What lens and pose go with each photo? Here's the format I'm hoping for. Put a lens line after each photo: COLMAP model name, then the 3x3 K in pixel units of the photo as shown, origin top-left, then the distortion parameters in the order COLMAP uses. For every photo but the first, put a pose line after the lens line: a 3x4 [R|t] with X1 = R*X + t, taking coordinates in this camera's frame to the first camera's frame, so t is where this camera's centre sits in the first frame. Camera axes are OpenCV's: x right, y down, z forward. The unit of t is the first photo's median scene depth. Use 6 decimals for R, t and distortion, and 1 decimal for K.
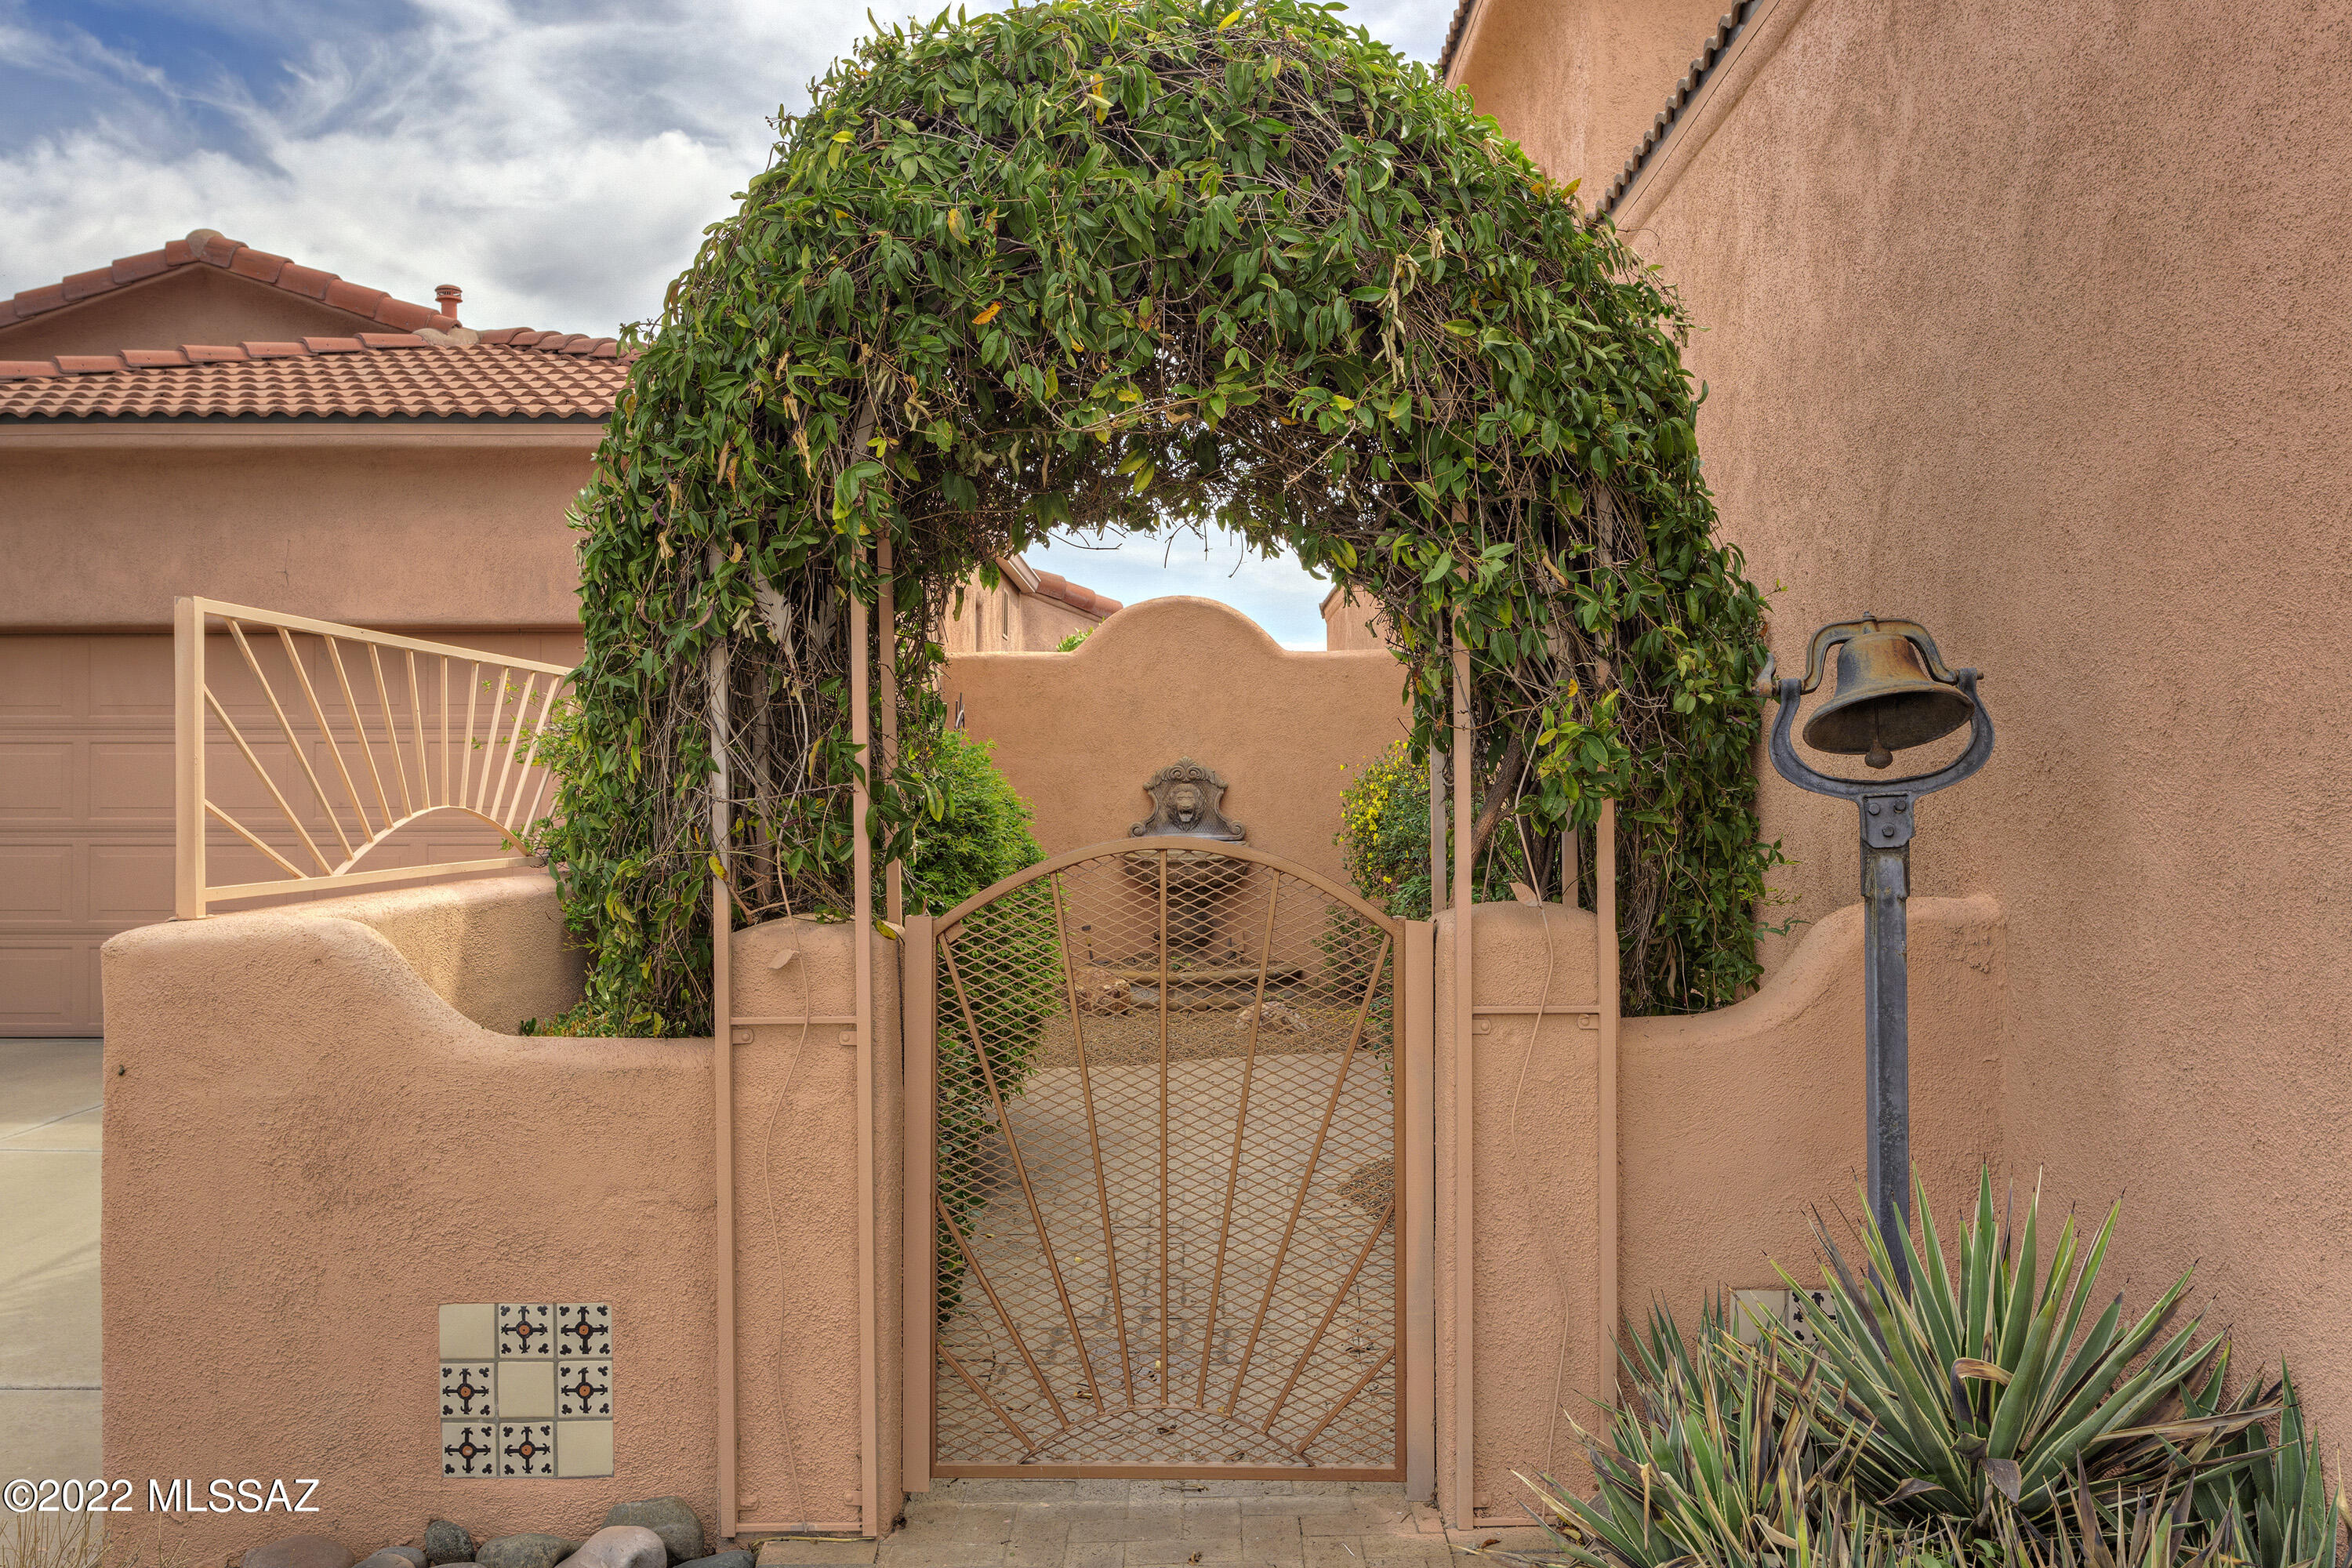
lens RADIAL K [[2013.9, 0, 1176.0], [0, 2013.9, 784.0], [0, 0, 1]] dist [0.010048, -0.000512]
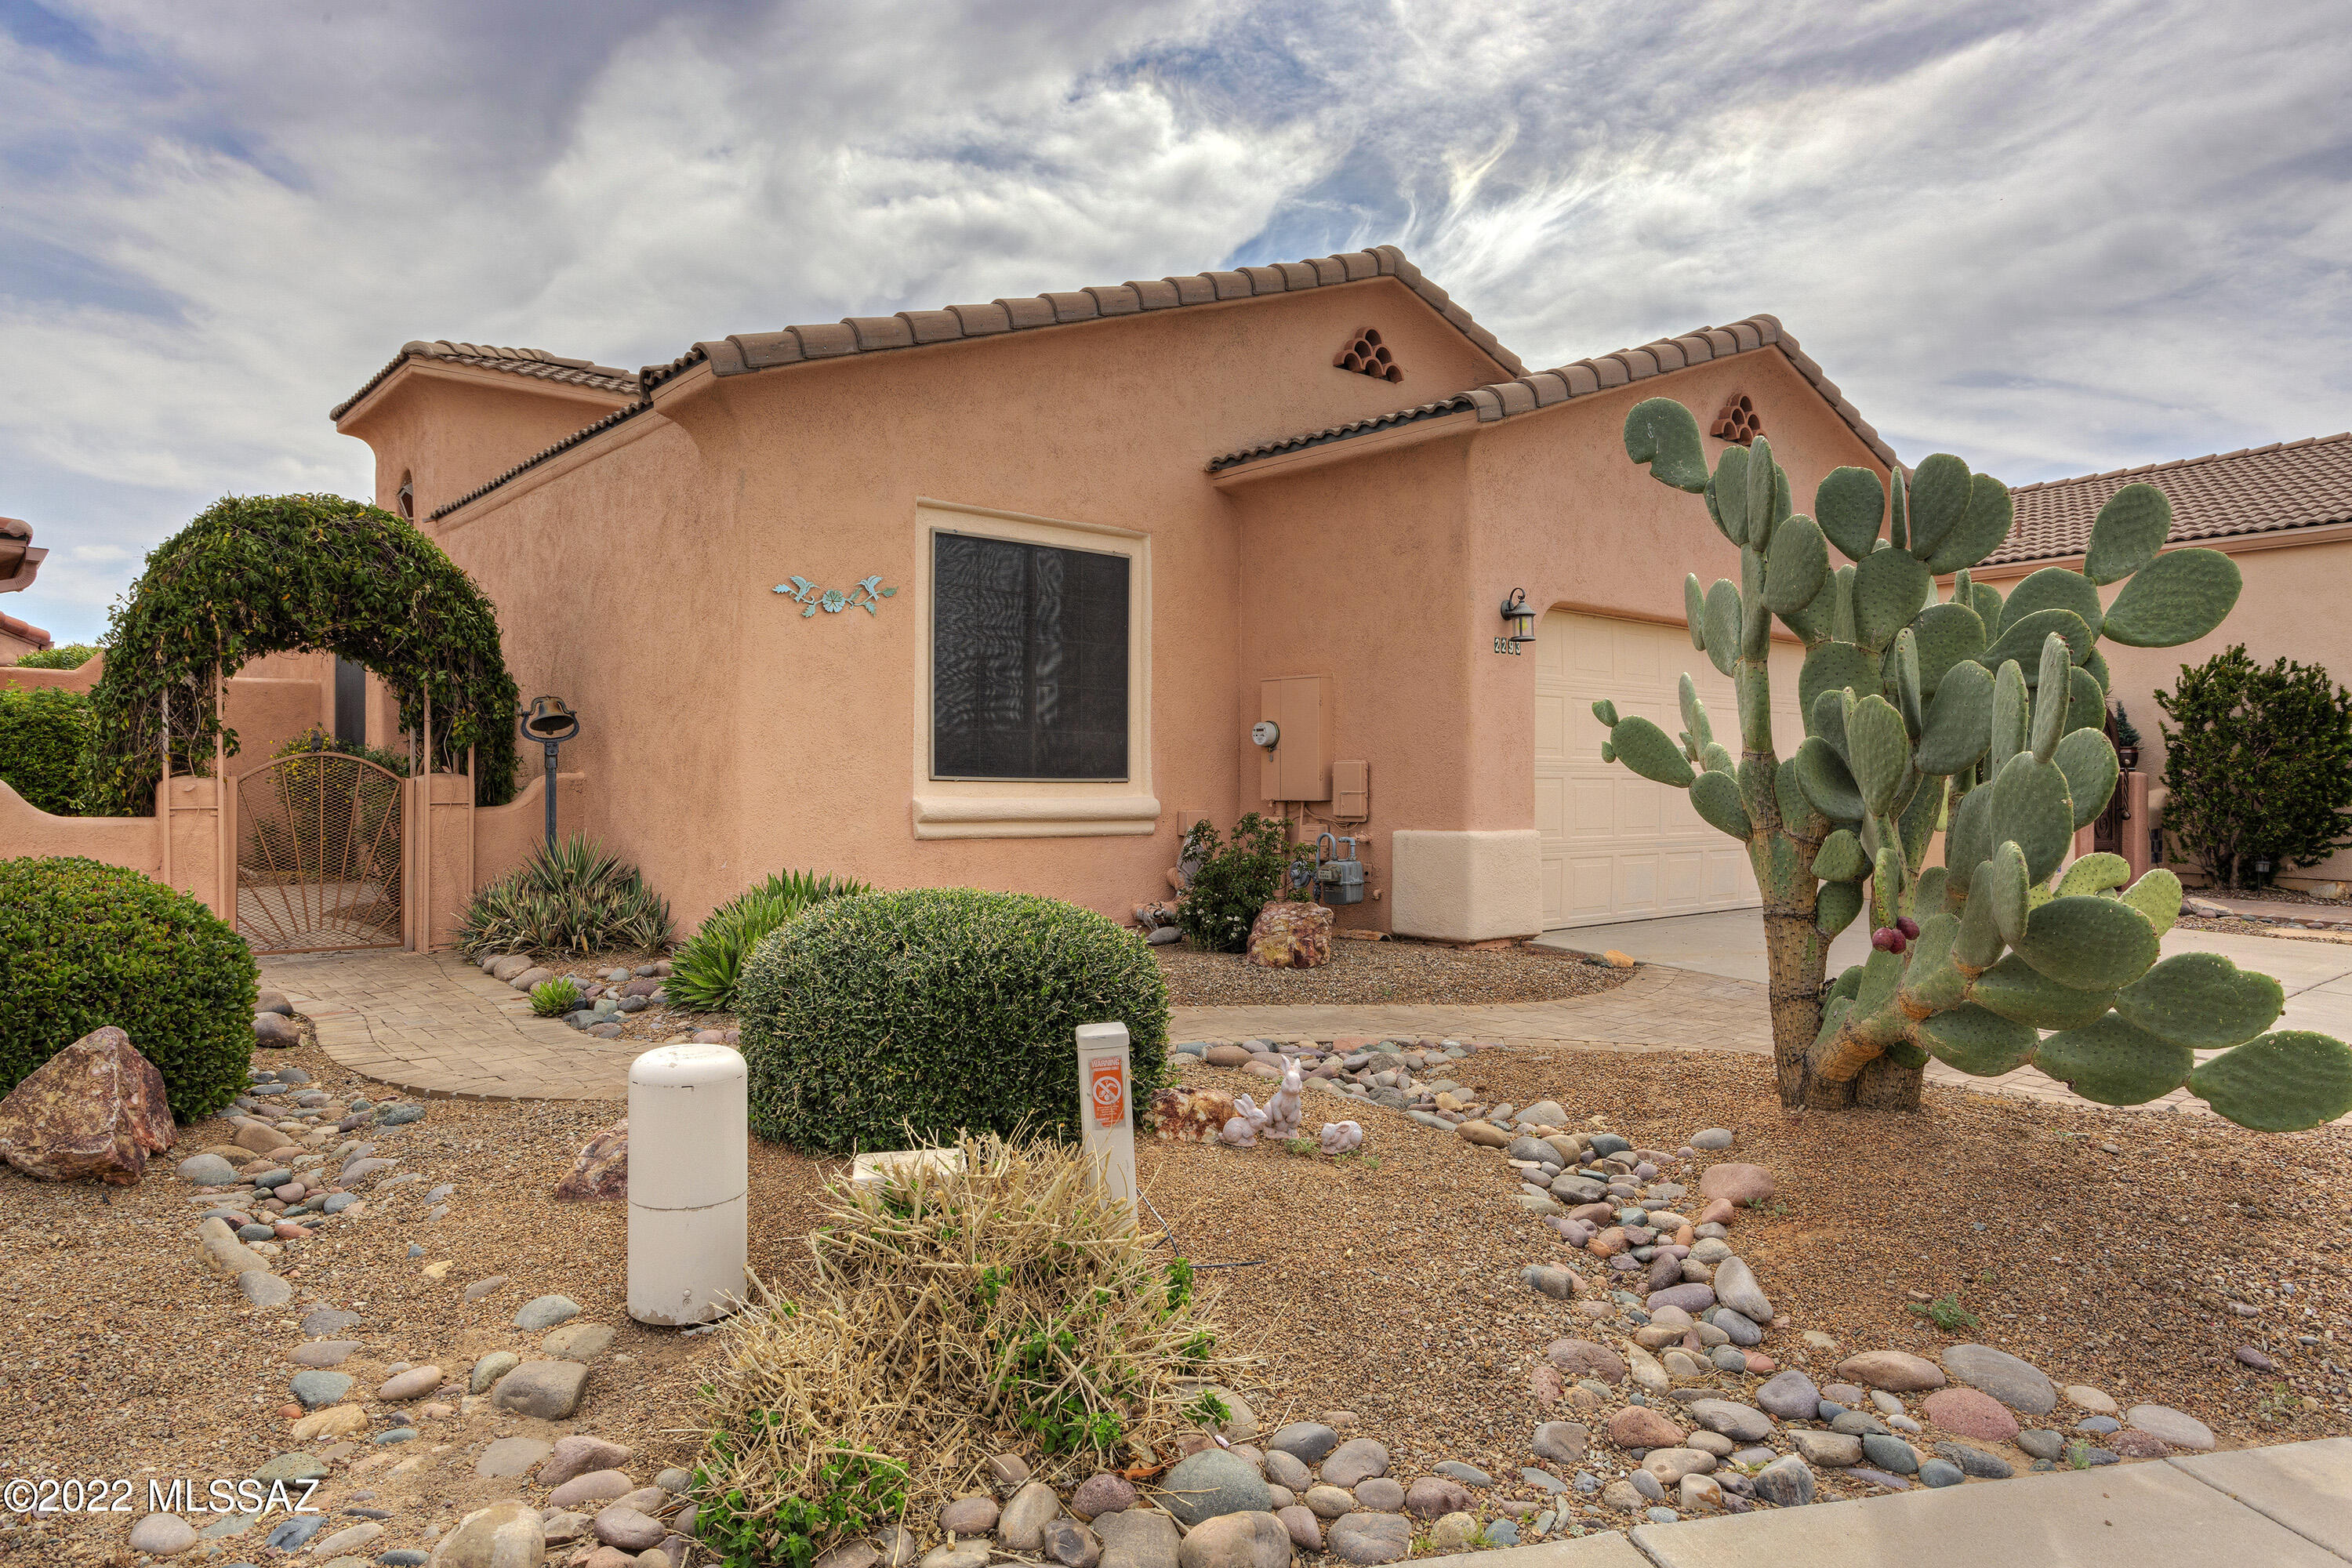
lens RADIAL K [[1467.3, 0, 1168.0], [0, 1467.3, 772.5], [0, 0, 1]] dist [-0.004402, -0.000604]
pose [[0.755308, 0.011729, 0.655265, -0.561217], [-0.006736, 0.999926, -0.010134, 0.079204], [-0.655335, 0.003241, 0.755331, -1.784619]]
